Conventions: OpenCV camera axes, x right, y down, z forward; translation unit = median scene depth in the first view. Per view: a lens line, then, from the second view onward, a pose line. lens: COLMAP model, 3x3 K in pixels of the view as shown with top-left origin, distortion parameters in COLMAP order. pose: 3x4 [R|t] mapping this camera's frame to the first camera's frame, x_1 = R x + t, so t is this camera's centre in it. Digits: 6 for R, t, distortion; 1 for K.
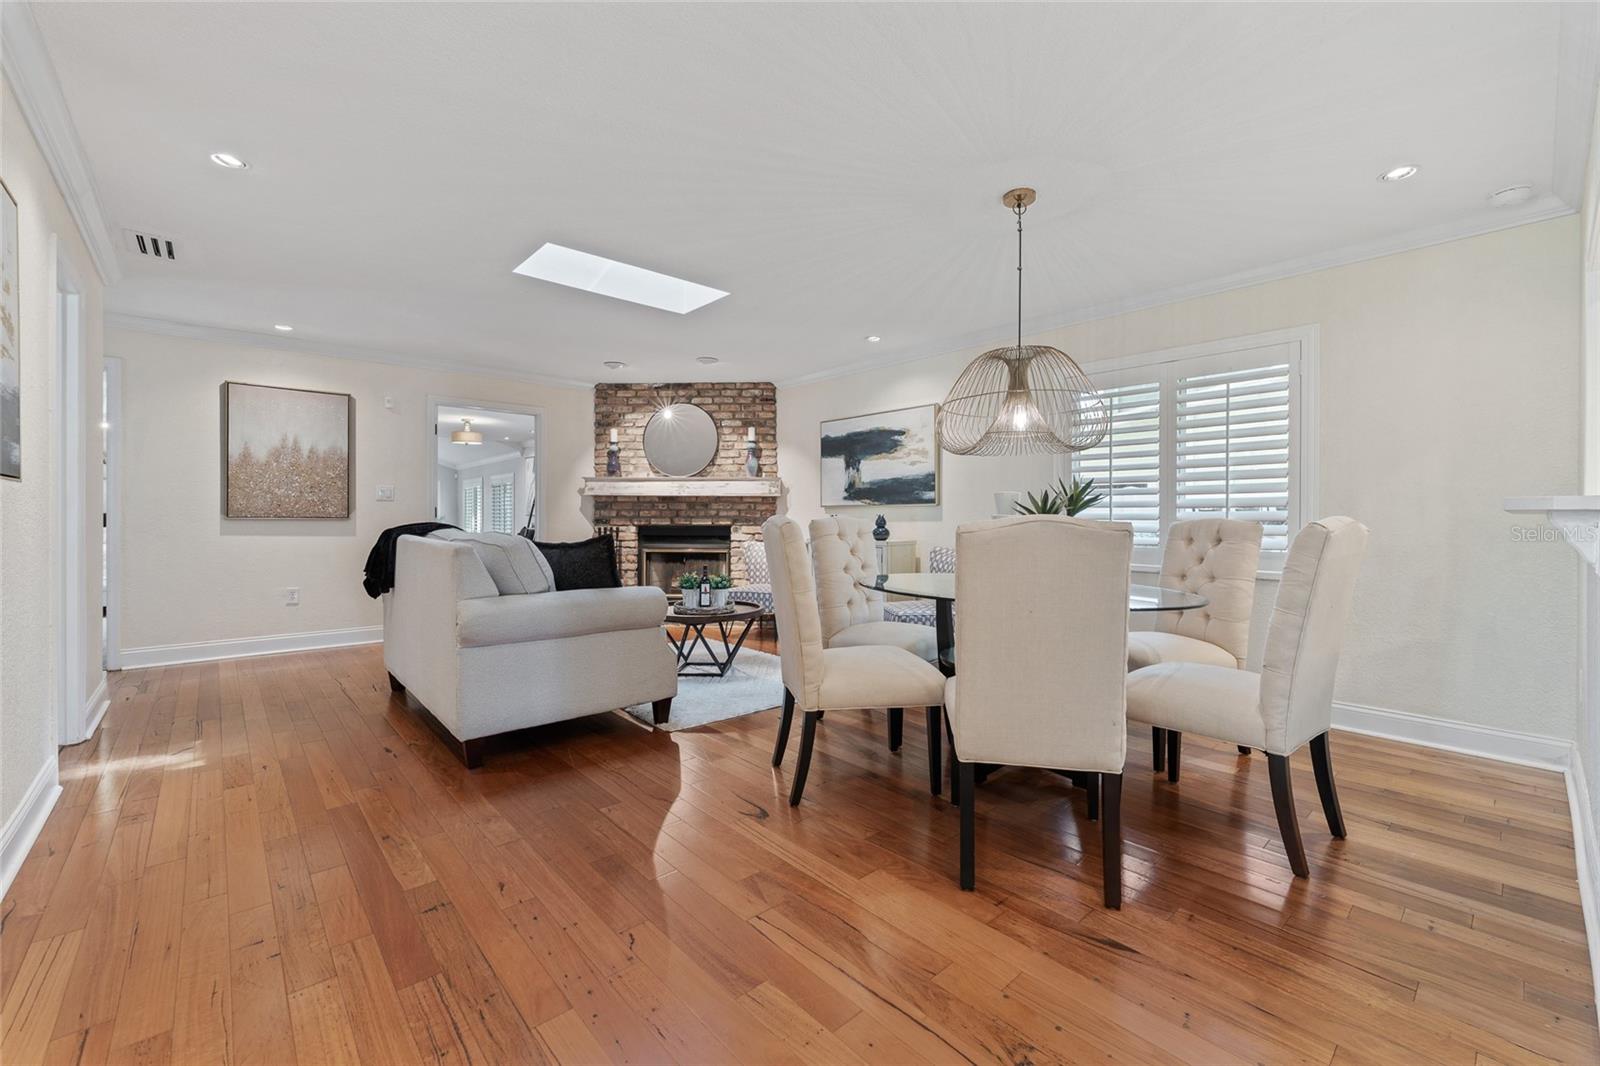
lens RADIAL K [[646.6, 0, 804.1], [0, 646.6, 527.1], [0, 0, 1]] dist [-0.000866, -0.000347]
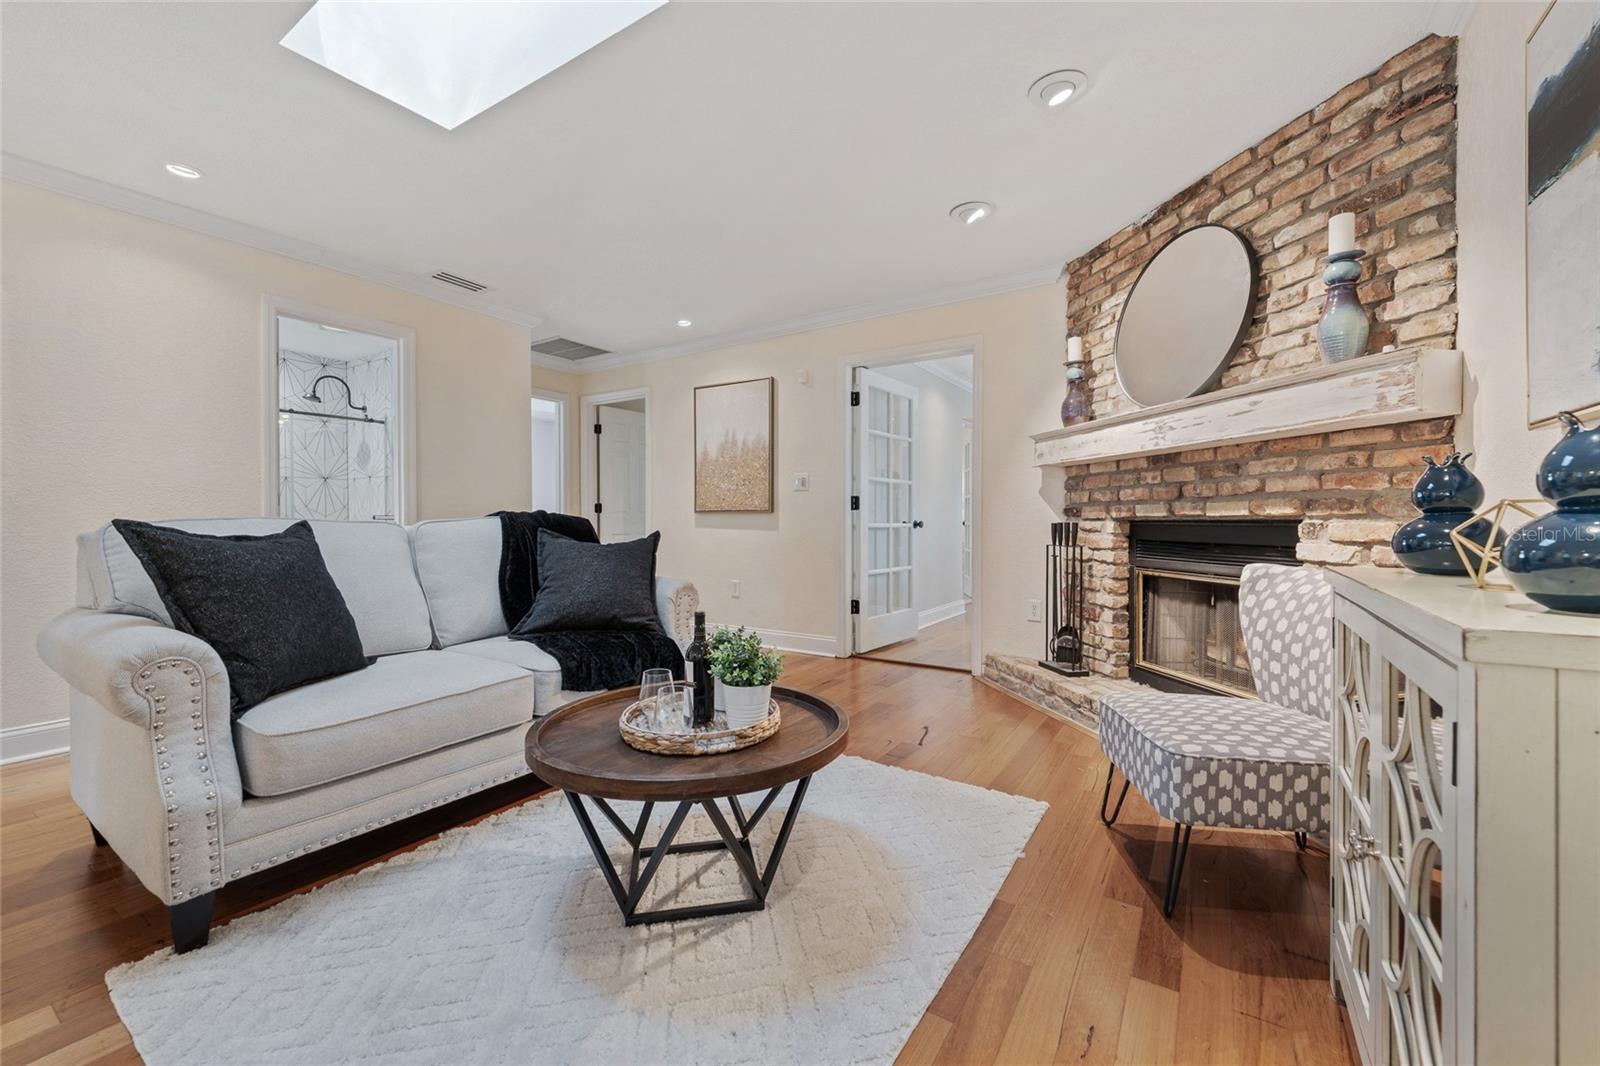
lens RADIAL K [[646.6, 0, 804.1], [0, 646.6, 527.1], [0, 0, 1]] dist [-0.000866, -0.000347]
pose [[0.263798, 0.005975, -0.964559, 0.177895], [-0.010081, 0.999943, 0.003437, 0.004608], [0.964525, 0.008817, 0.263844, 0.719576]]
